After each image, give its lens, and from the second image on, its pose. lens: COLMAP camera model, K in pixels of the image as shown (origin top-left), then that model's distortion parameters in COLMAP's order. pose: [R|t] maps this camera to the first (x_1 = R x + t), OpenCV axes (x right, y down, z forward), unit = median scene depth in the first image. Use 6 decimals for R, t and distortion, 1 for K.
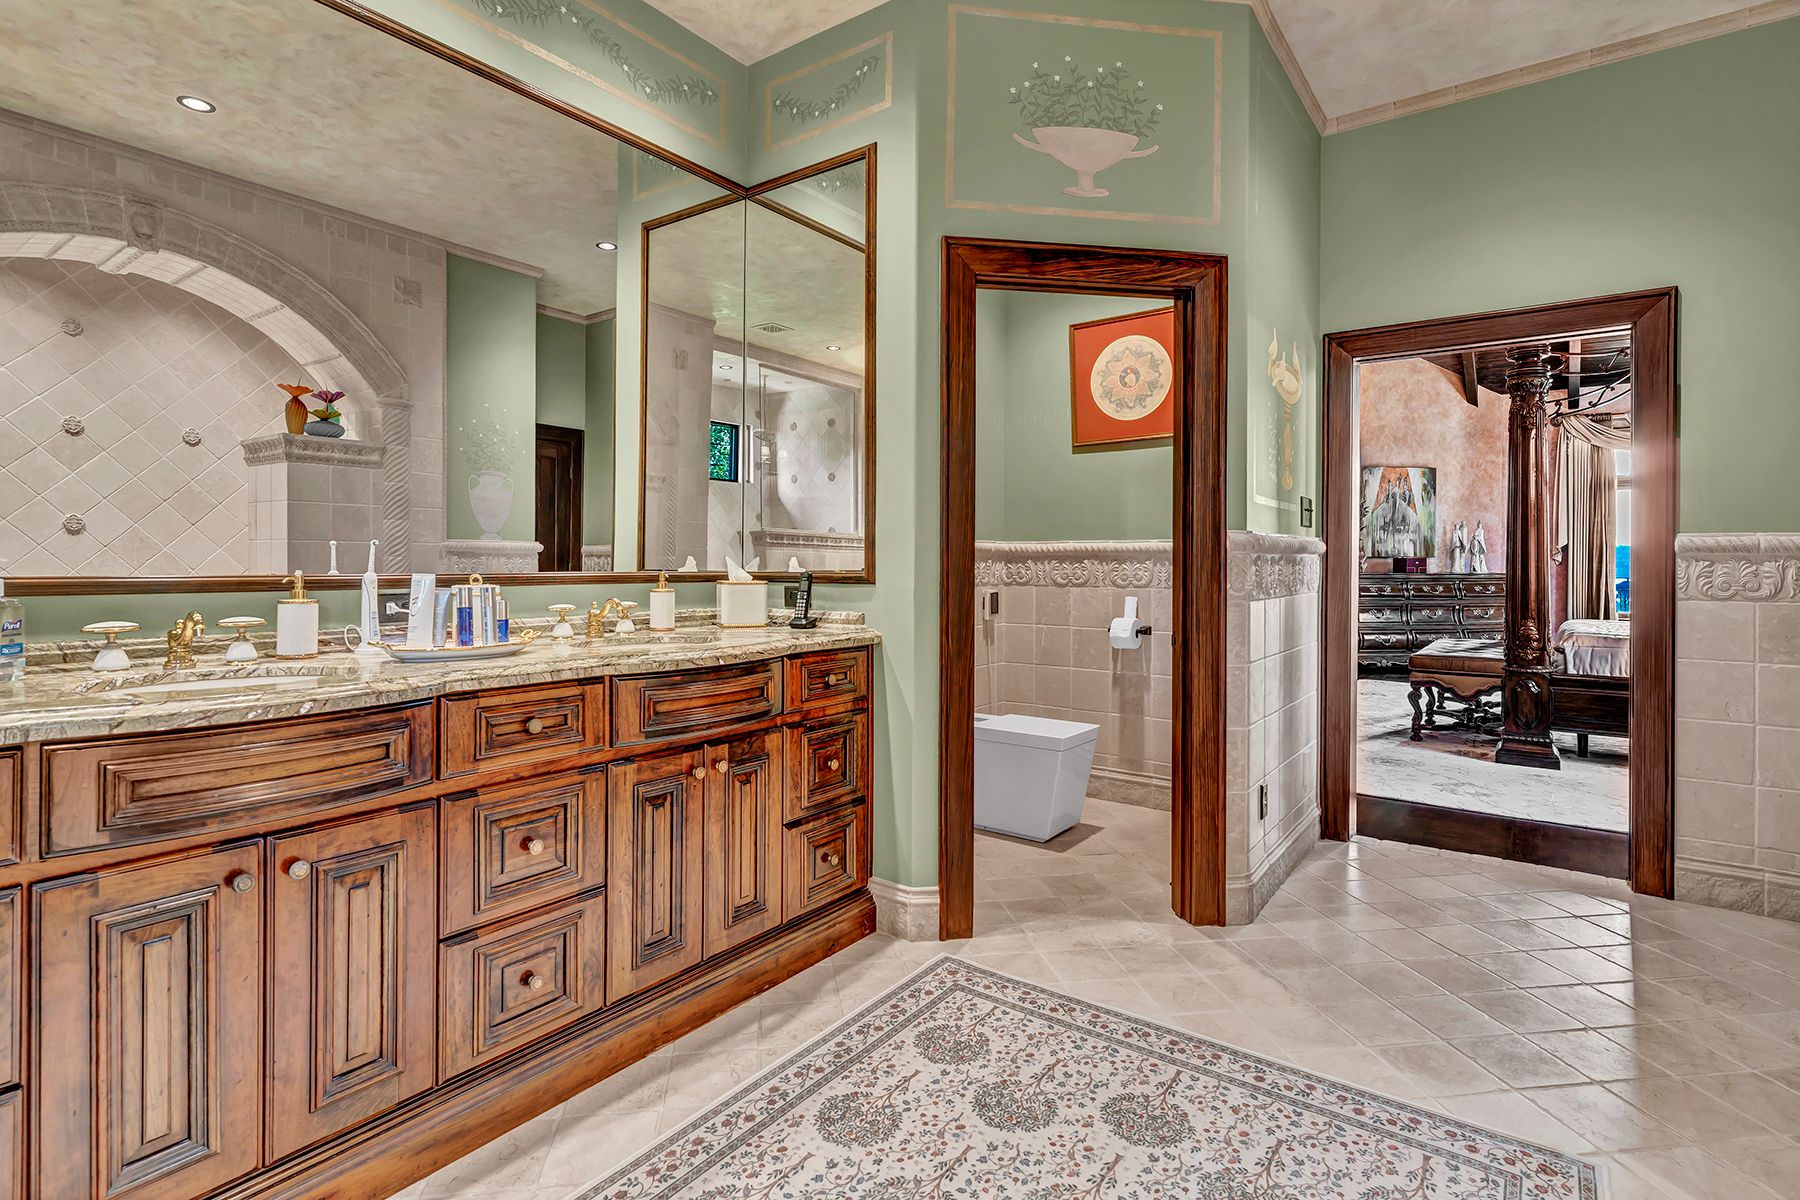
lens RADIAL K [[865.7, 0, 918.7], [0, 865.7, 556.7], [0, 0, 1]] dist [0.004596, -0.002659]
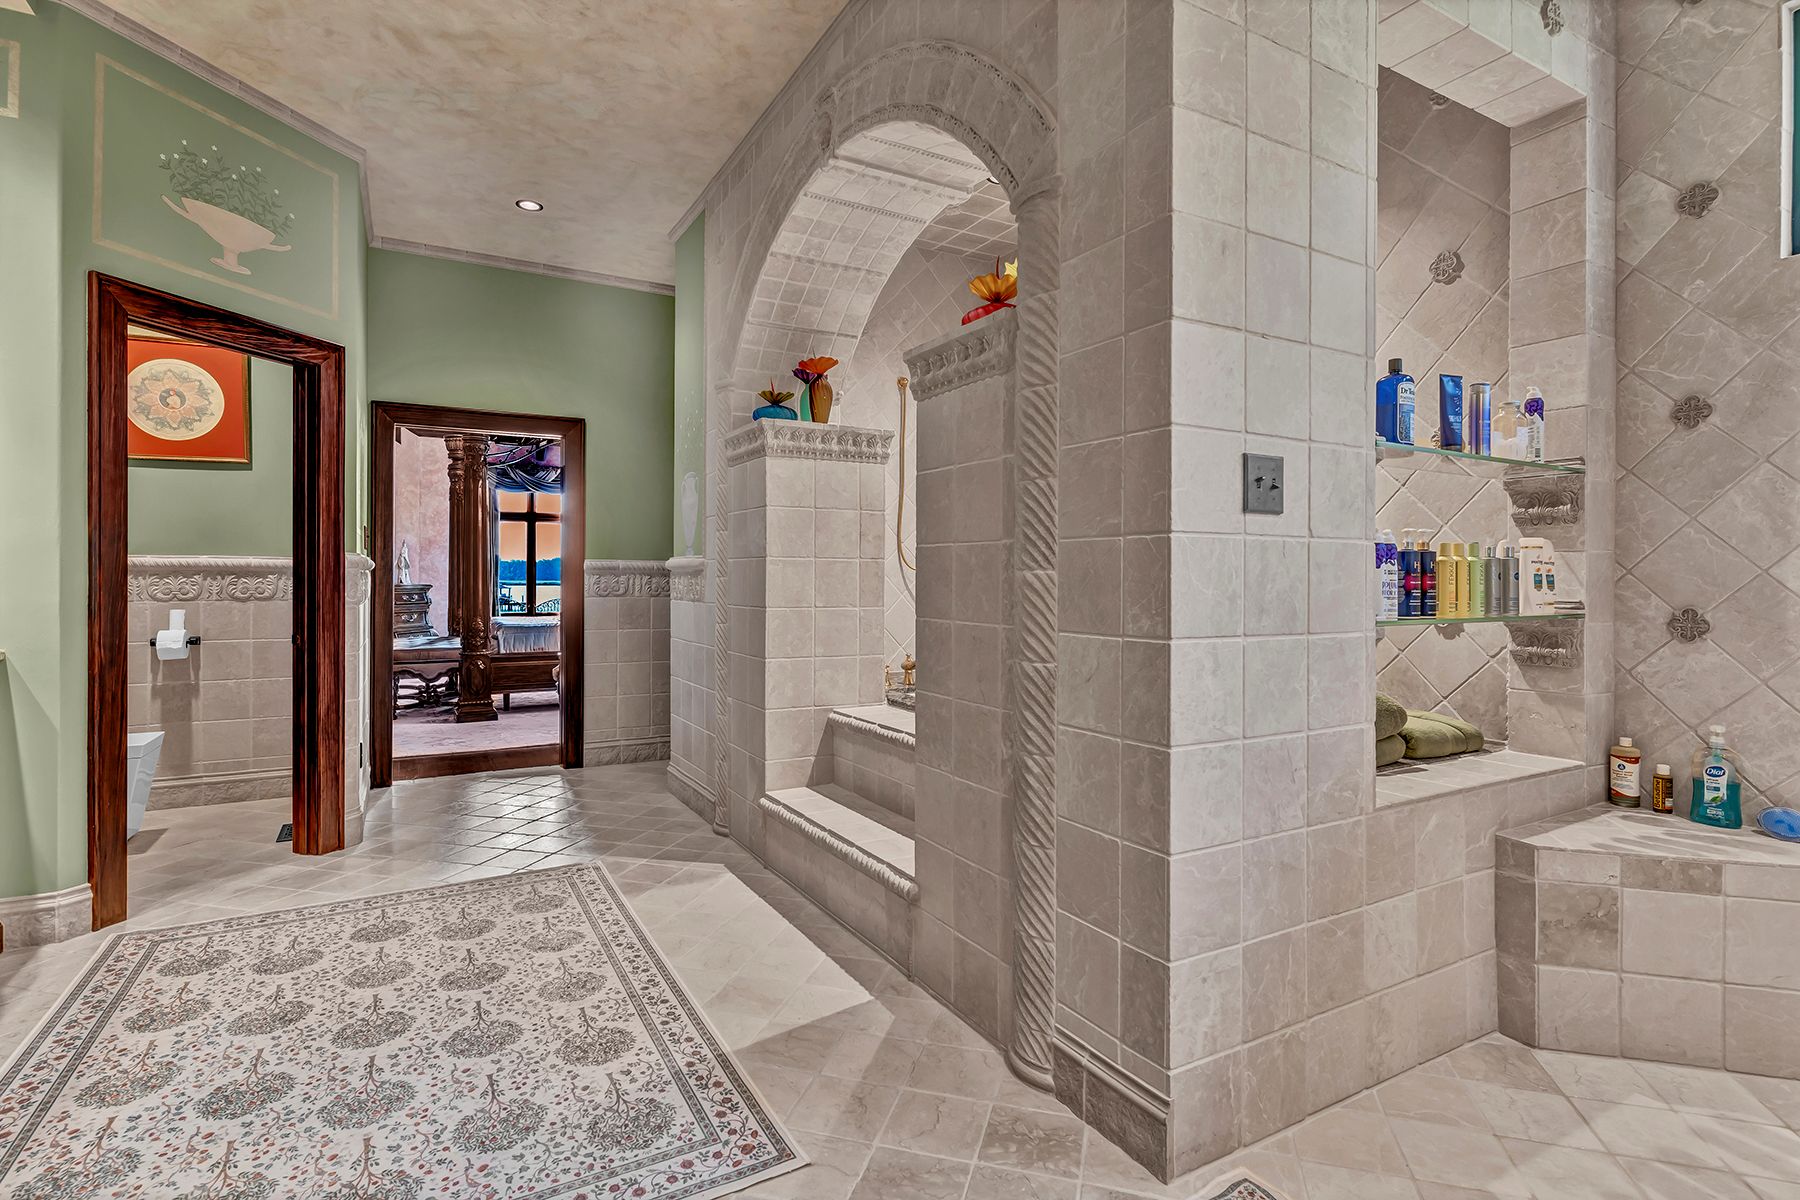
lens RADIAL K [[865.7, 0, 894.9], [0, 865.7, 581.6], [0, 0, 1]] dist [0.004596, -0.002659]
pose [[0.408143, -0.008132, 0.912882, -0.523536], [-0.004572, 0.999930, 0.010952, -0.004696], [-0.912907, -0.008644, 0.408077, -0.322250]]
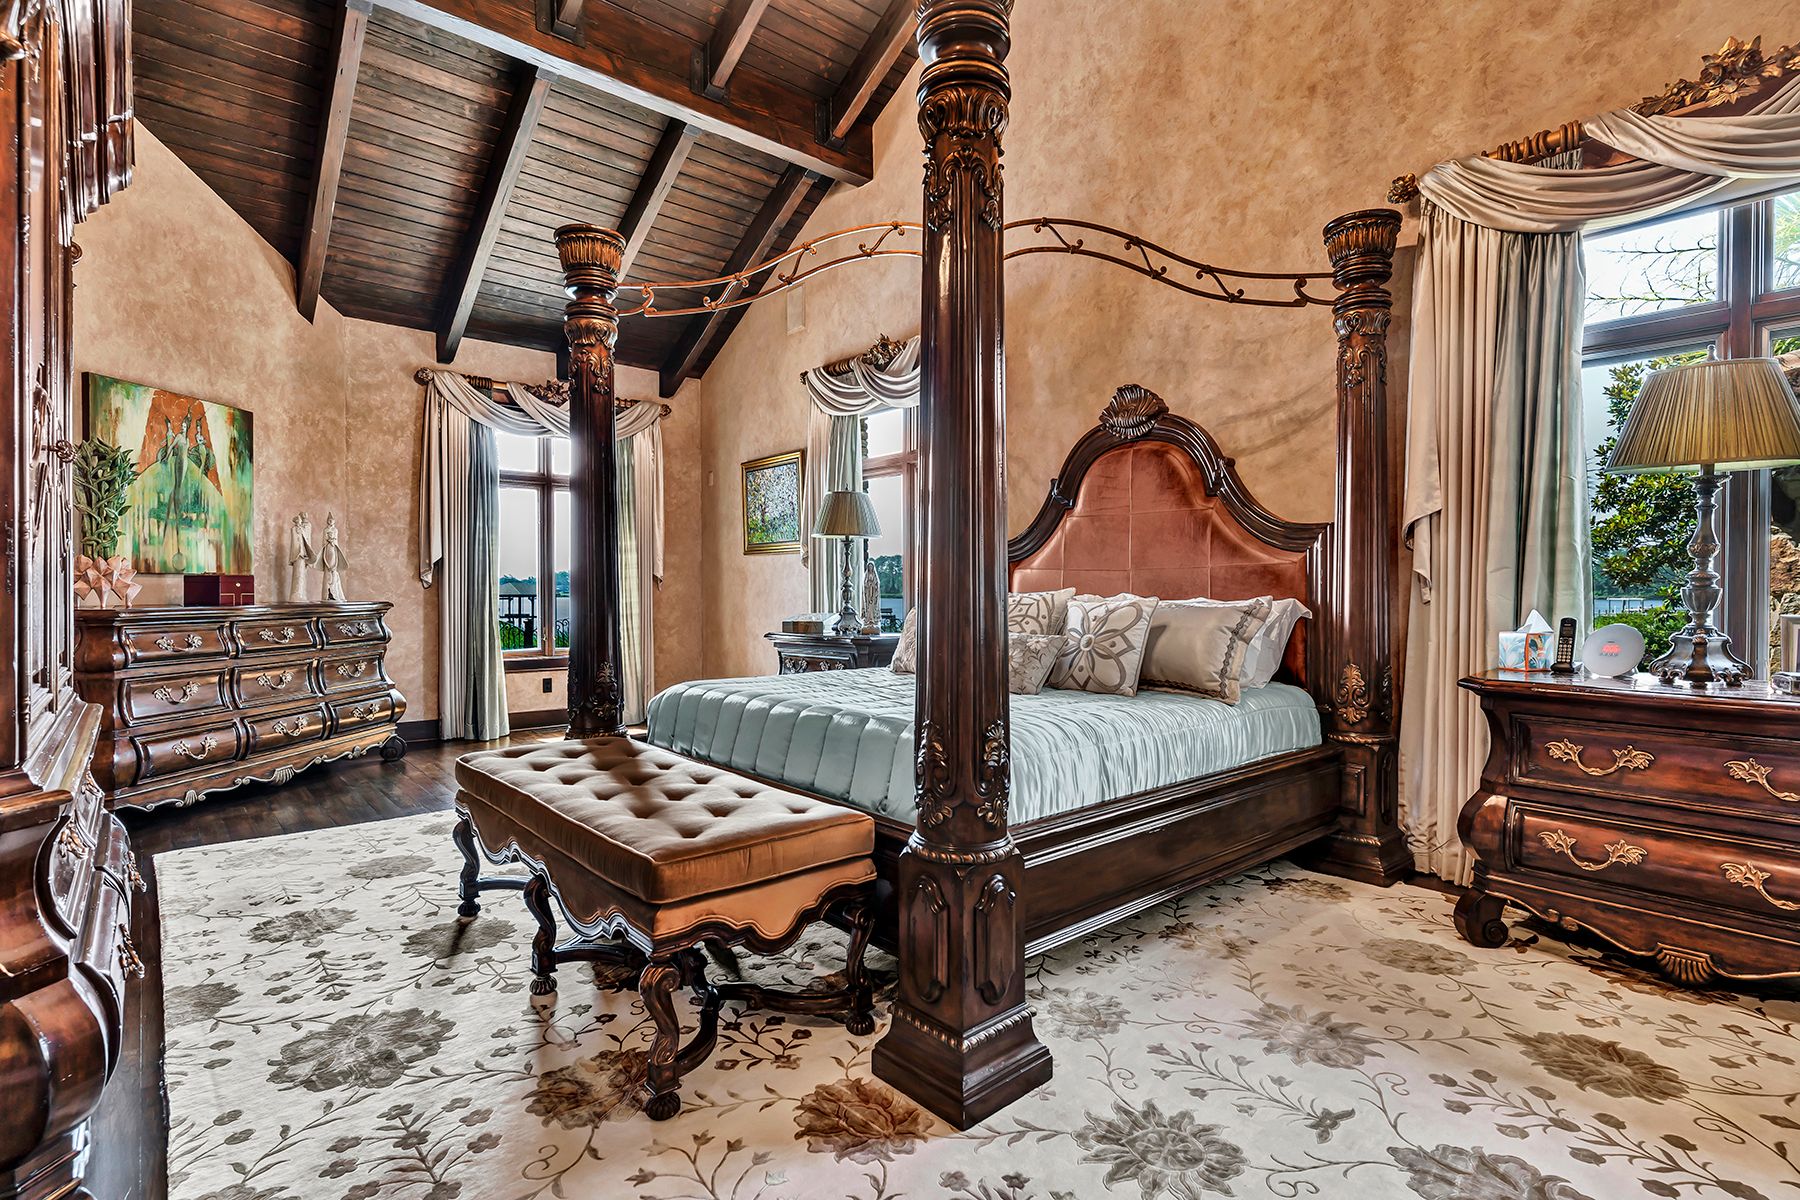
lens RADIAL K [[865.7, 0, 900.1], [0, 865.7, 603.2], [0, 0, 1]] dist [0.004596, -0.002659]
pose [[0.220061, -0.021727, 0.975244, 0.476250], [-0.006537, 0.999697, 0.023746, 0.008819], [-0.975464, -0.011600, 0.219852, 1.532857]]
